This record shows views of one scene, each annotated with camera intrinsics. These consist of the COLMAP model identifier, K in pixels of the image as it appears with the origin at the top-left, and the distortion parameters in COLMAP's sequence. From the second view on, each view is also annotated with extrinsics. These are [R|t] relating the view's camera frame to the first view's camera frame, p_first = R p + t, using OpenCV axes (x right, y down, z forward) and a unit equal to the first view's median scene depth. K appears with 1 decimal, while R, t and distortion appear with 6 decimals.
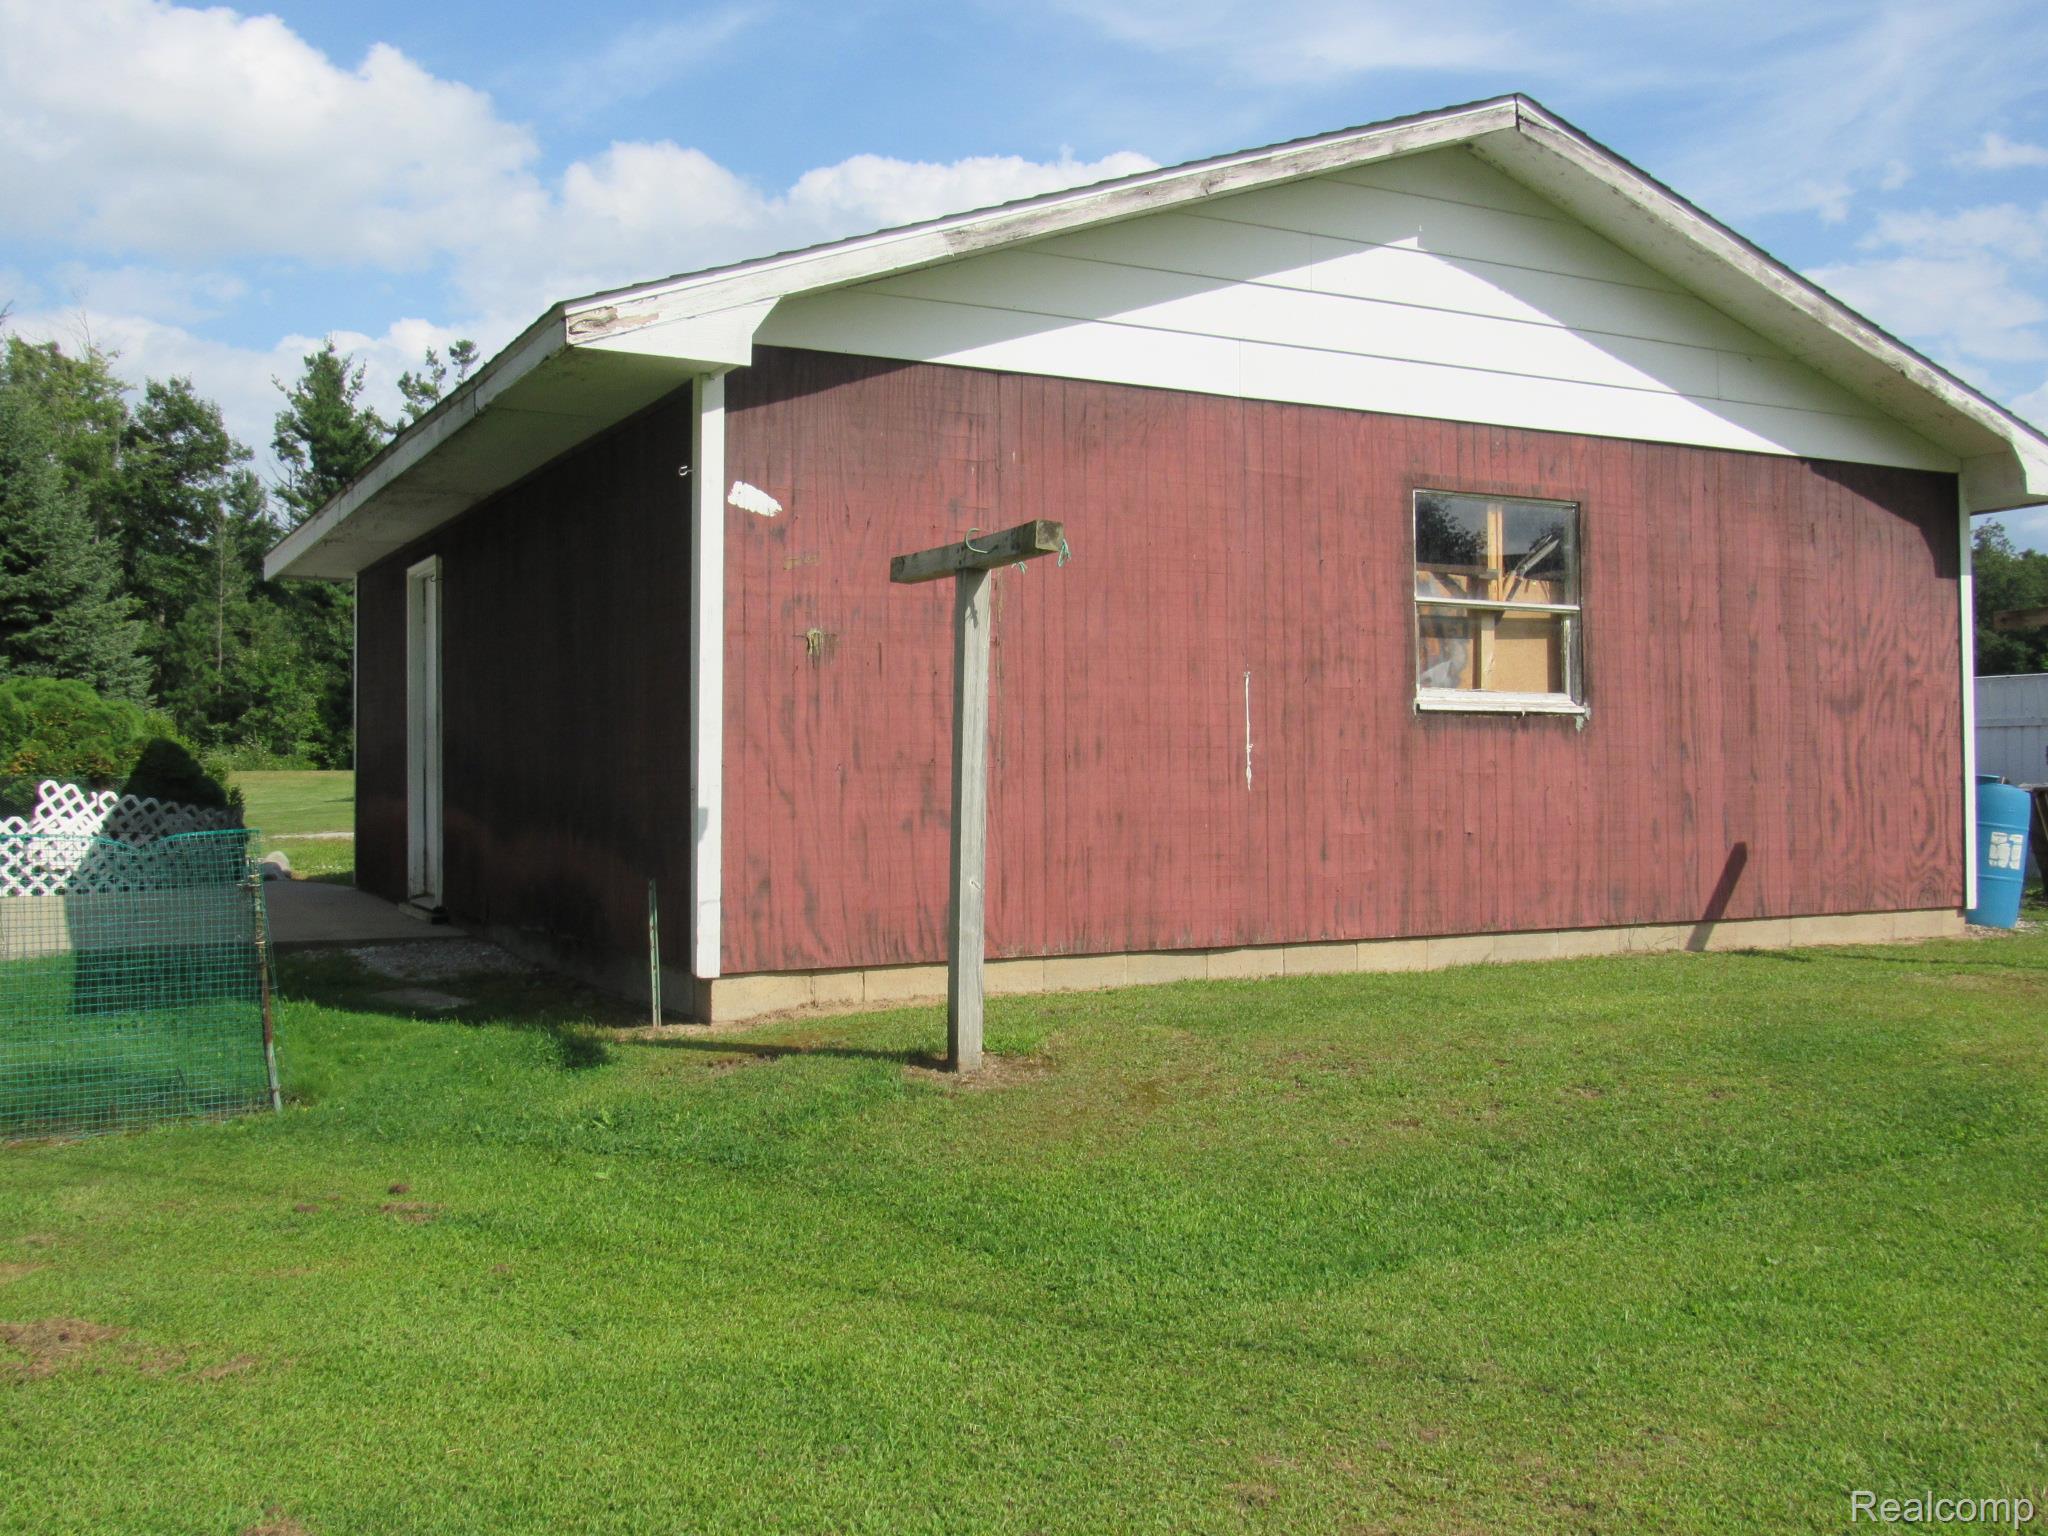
lens RADIAL K [[2060.0, 0, 1024.0], [0, 2060.0, 768.0], [0, 0, 1]] dist [-0.039380, 0.038262]
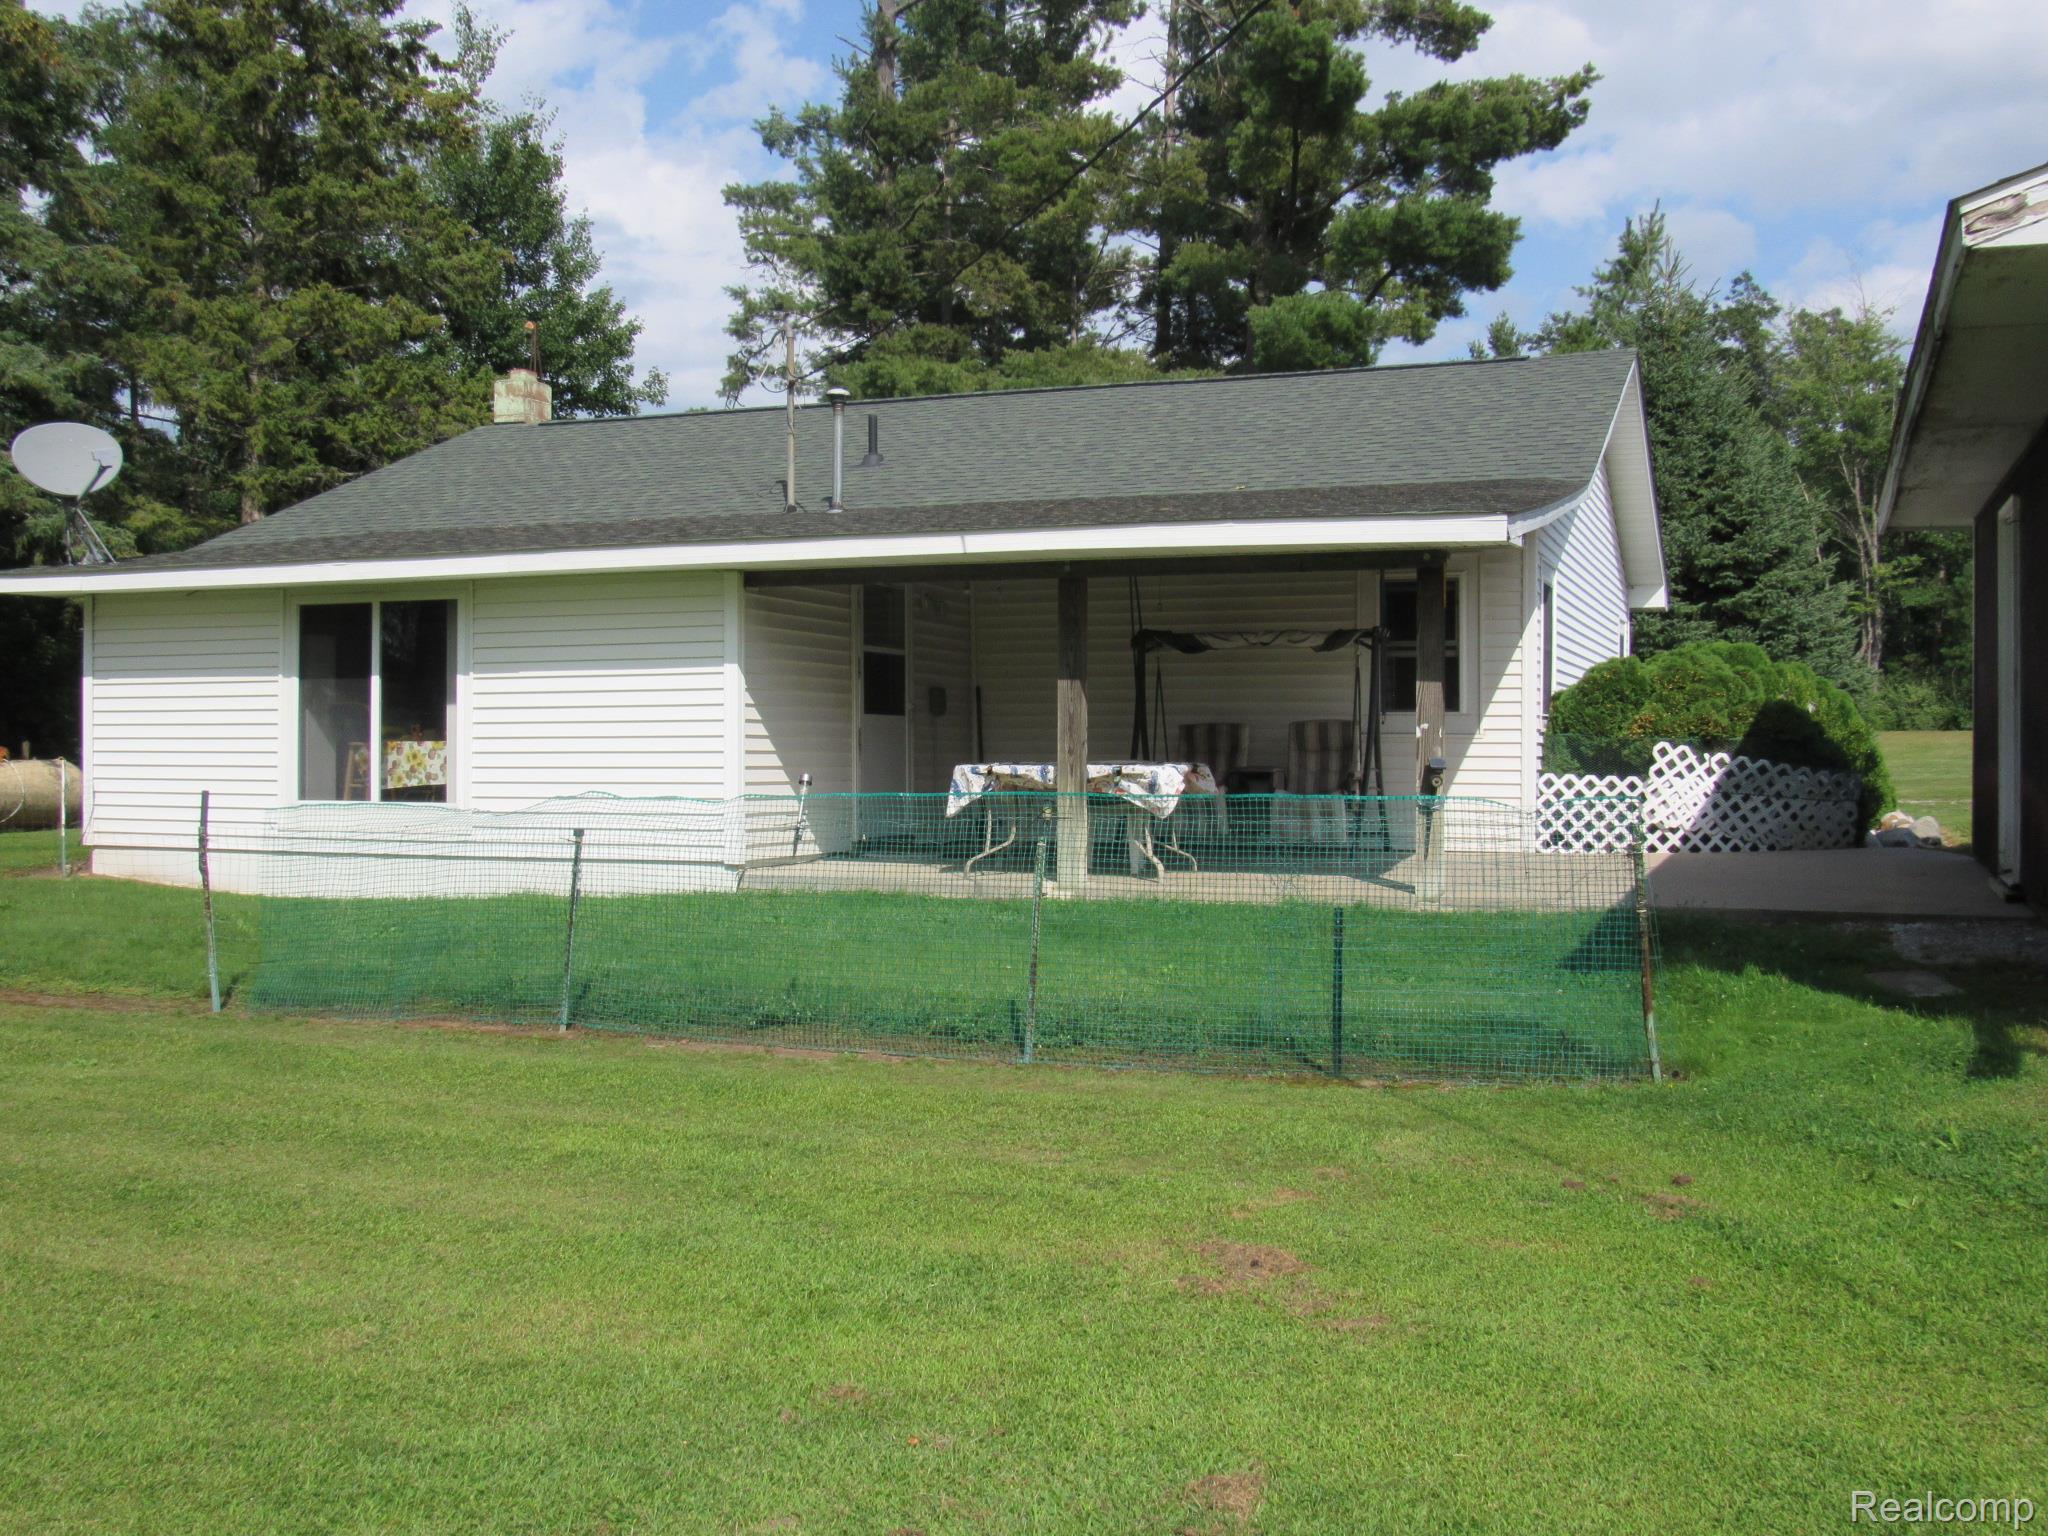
lens RADIAL K [[2060.0, 0, 1024.0], [0, 2060.0, 768.0], [0, 0, 1]] dist [-0.039380, 0.038262]
pose [[0.650514, 0.013316, -0.759377, 0.101586], [0.002534, 0.999803, 0.019703, -0.002040], [0.759490, -0.014741, 0.650352, 0.074102]]
